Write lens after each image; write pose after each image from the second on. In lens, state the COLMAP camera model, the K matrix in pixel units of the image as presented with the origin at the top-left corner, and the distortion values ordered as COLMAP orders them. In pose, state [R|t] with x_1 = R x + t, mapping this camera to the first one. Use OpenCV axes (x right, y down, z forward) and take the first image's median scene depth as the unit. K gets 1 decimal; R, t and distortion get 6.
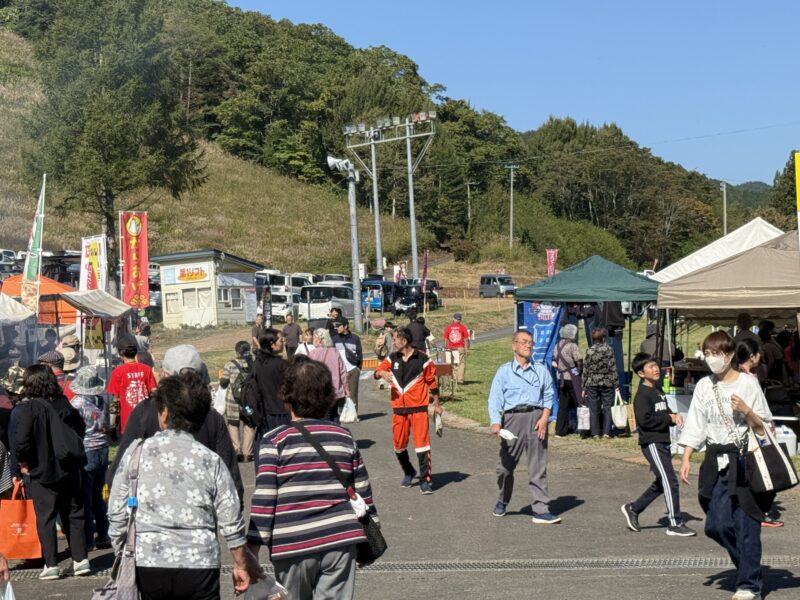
lens RADIAL K [[1454.2, 0, 400.0], [0, 1454.2, 300.0], [0, 0, 1]] dist [0.068610, 0.106063]
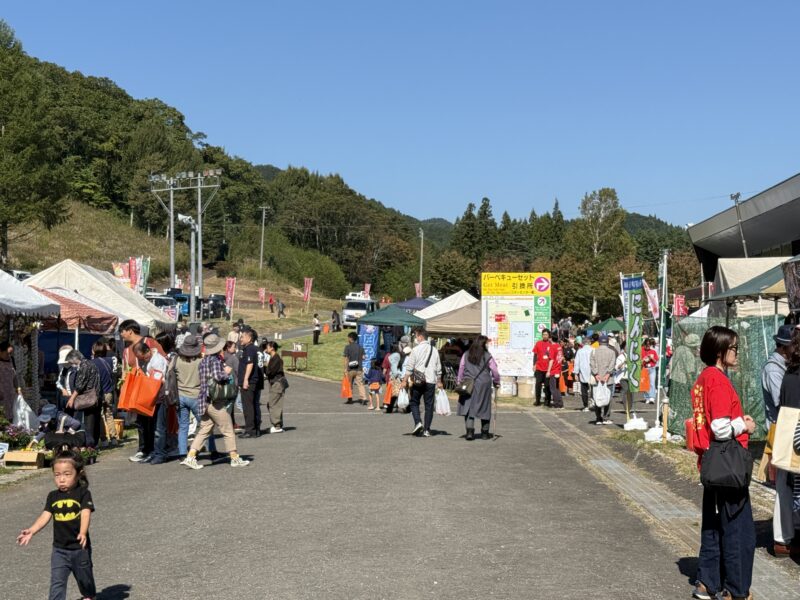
lens RADIAL K [[1401.6, 0, 400.0], [0, 1401.6, 300.0], [0, 0, 1]] dist [0.045206, 0.047946]
pose [[0.974853, 0.045565, 0.218140, -0.066970], [-0.045210, 0.998956, -0.006623, -0.005098], [-0.218214, -0.003405, 0.975895, -0.226442]]
